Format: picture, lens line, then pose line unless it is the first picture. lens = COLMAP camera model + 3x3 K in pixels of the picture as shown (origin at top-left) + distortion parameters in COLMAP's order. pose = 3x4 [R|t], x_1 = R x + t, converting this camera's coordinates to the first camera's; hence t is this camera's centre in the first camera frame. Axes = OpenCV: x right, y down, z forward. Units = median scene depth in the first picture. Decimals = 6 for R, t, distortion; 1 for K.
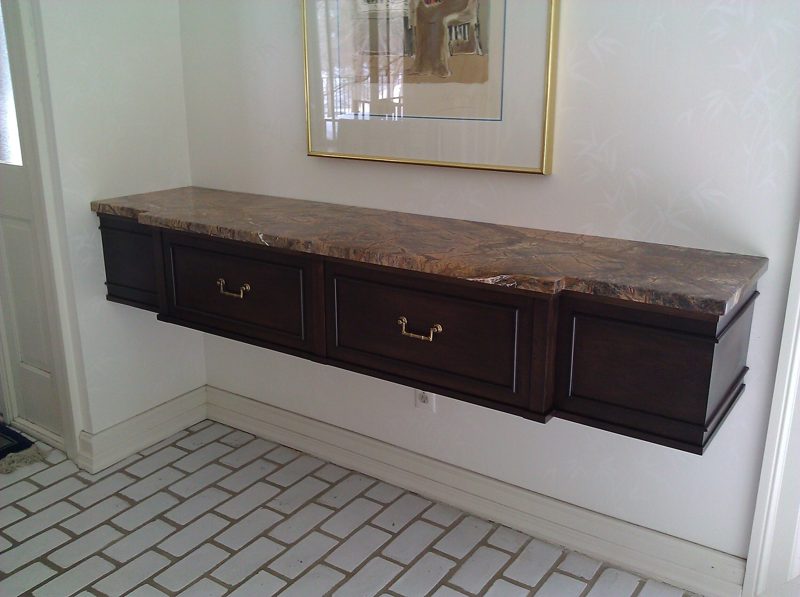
lens RADIAL K [[690.8, 0, 400.0], [0, 690.8, 298.5], [0, 0, 1]] dist [0.030333, -0.138935]
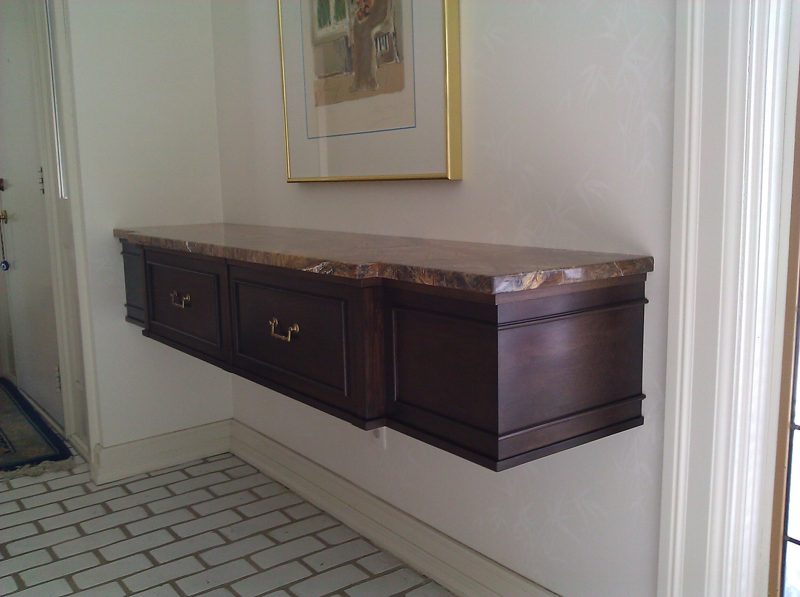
lens RADIAL K [[702.9, 0, 400.0], [0, 702.9, 298.5], [0, 0, 1]] dist [0.036355, -0.152340]
pose [[0.956090, 0.033409, -0.291162, 0.399089], [-0.071972, 0.989823, -0.122760, 0.094250], [0.284098, 0.138325, 0.948765, 0.098557]]
